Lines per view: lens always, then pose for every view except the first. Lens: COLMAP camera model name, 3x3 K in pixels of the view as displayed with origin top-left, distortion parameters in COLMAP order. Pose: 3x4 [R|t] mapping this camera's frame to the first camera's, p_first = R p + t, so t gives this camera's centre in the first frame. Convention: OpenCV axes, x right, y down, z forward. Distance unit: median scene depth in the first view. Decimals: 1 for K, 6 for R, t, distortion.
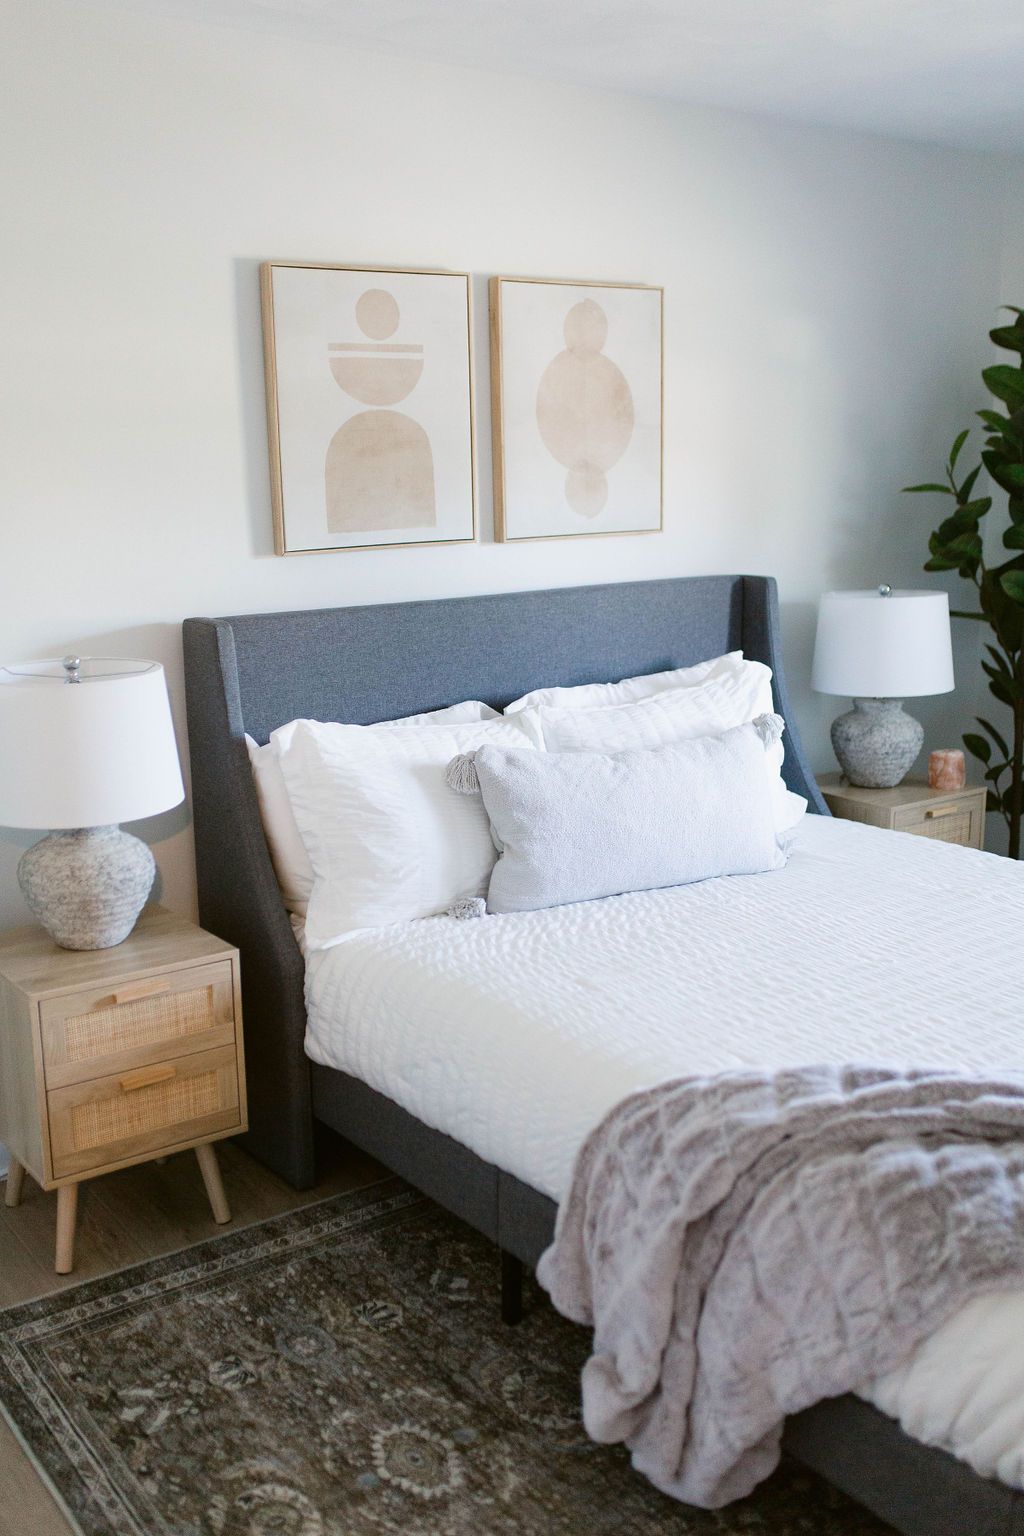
lens RADIAL K [[1509.4, 0, 512.0], [0, 1509.4, 768.0], [0, 0, 1]] dist [0.002131, 0.003720]
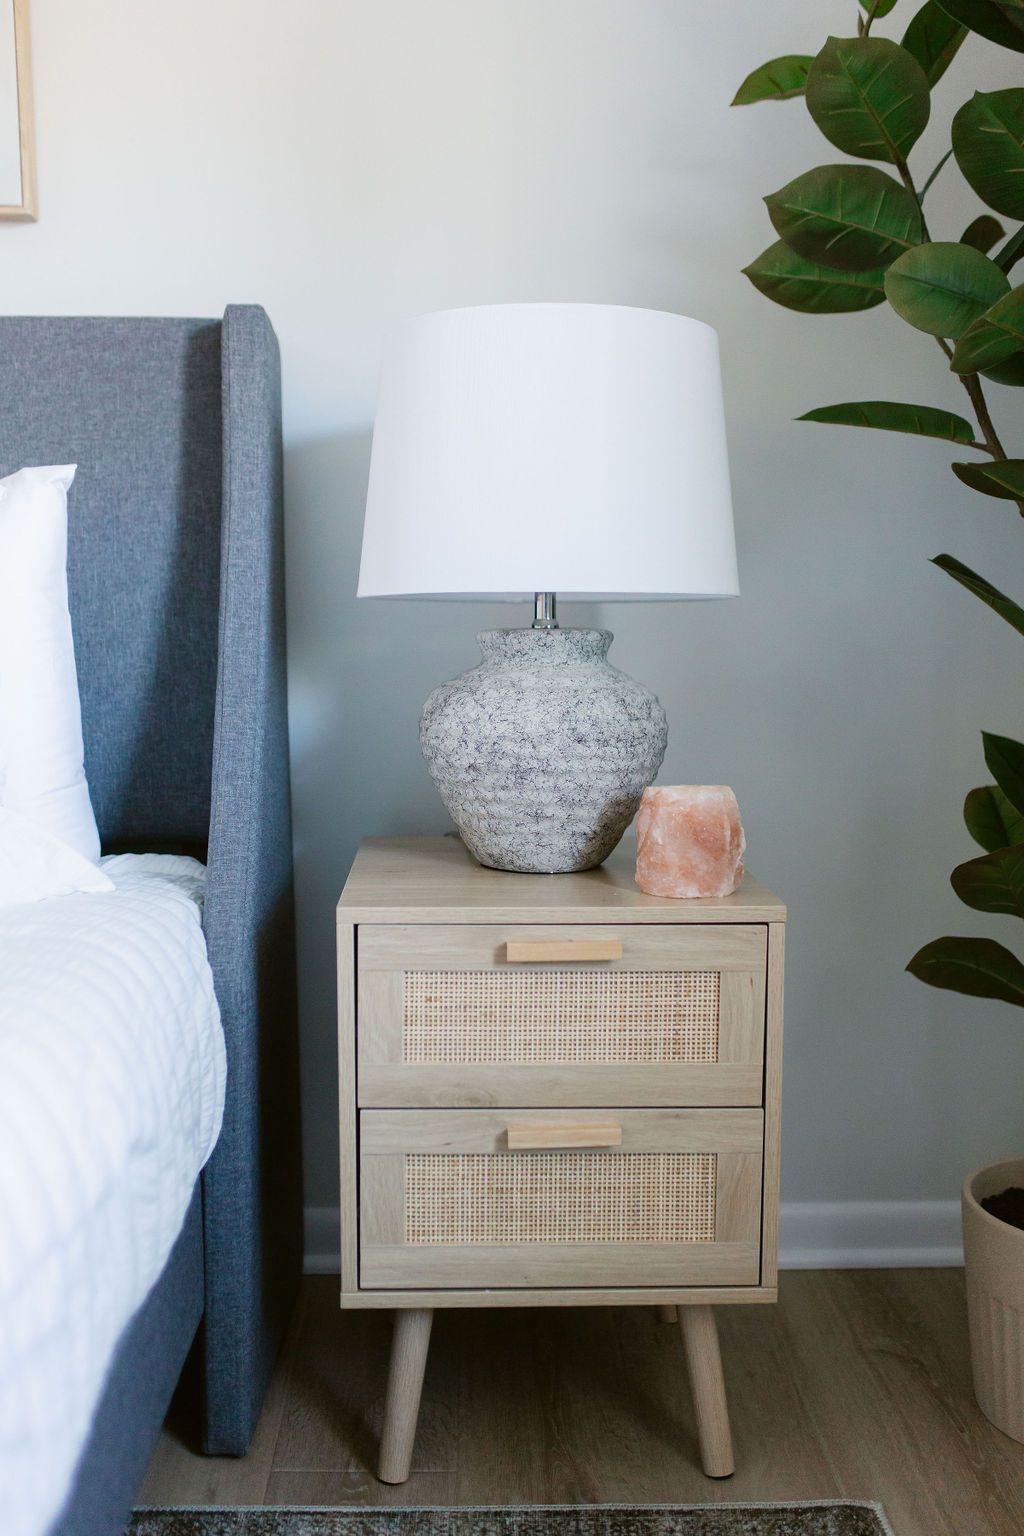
lens RADIAL K [[1509.4, 0, 512.0], [0, 1509.4, 768.0], [0, 0, 1]] dist [0.002131, 0.003720]
pose [[0.834146, 0.081995, -0.545415, 0.535792], [-0.124003, 0.991451, -0.040597, 0.004695], [0.537423, 0.101497, 0.837183, 0.829206]]
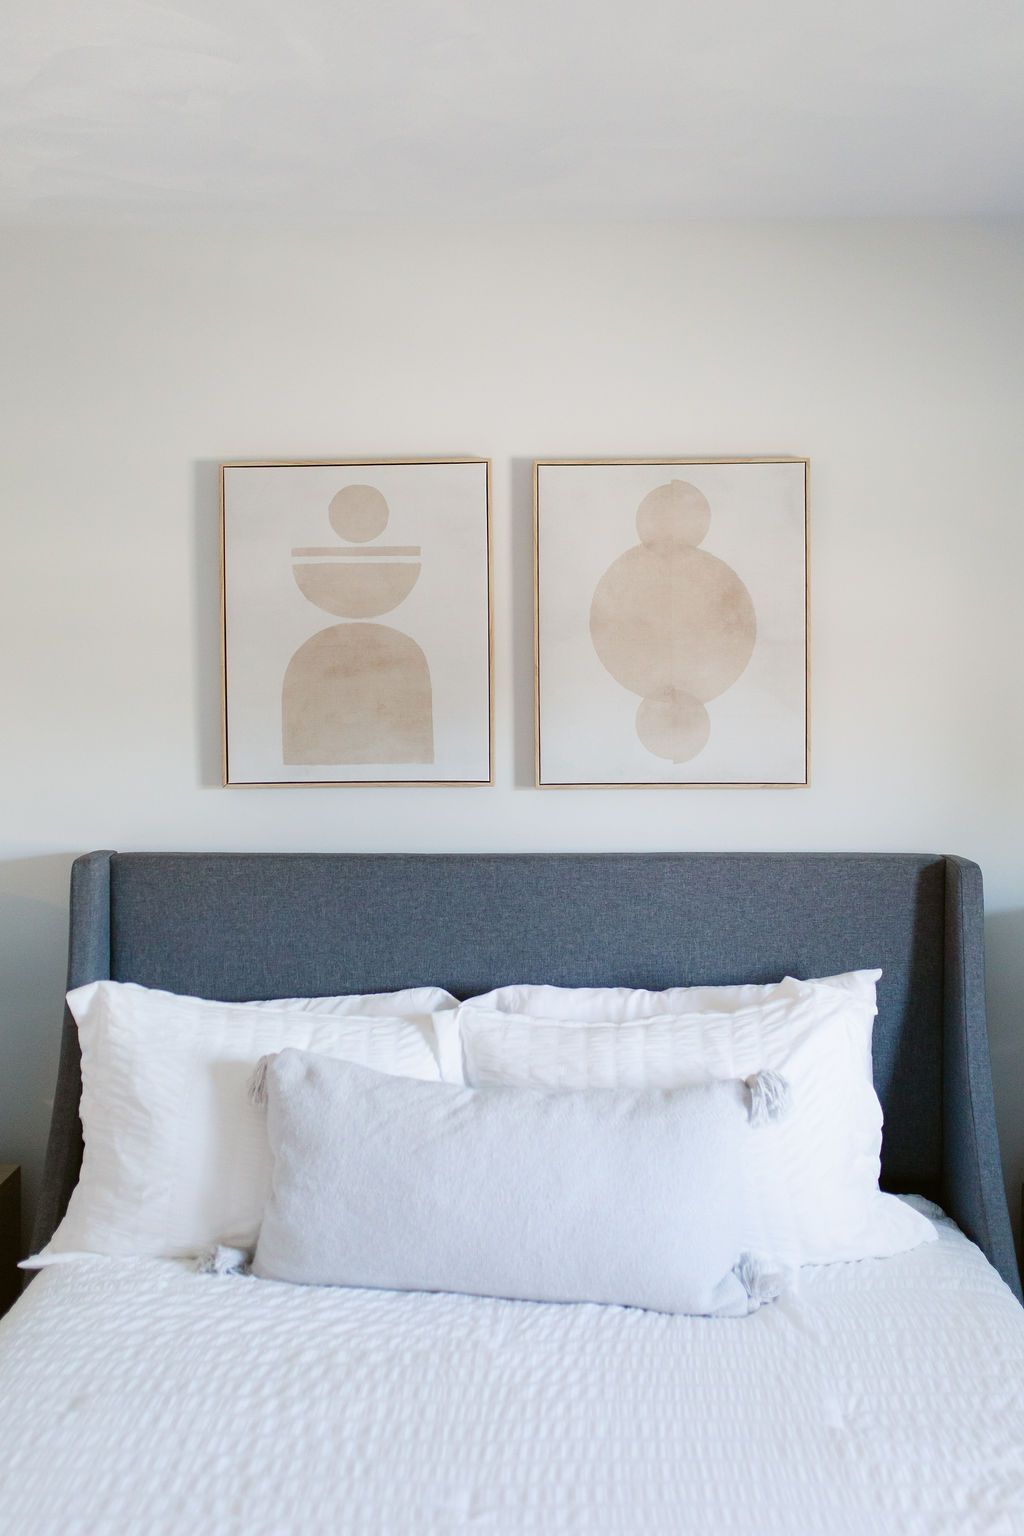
lens RADIAL K [[1607.3, 0, 508.6], [0, 1607.3, 686.4], [0, 0, 1]] dist [-0.008203, -0.004444]
pose [[0.783438, 0.027220, -0.620873, 0.524797], [-0.138158, 0.981669, -0.131294, -0.095347], [0.605918, 0.188640, 0.772838, 0.361176]]
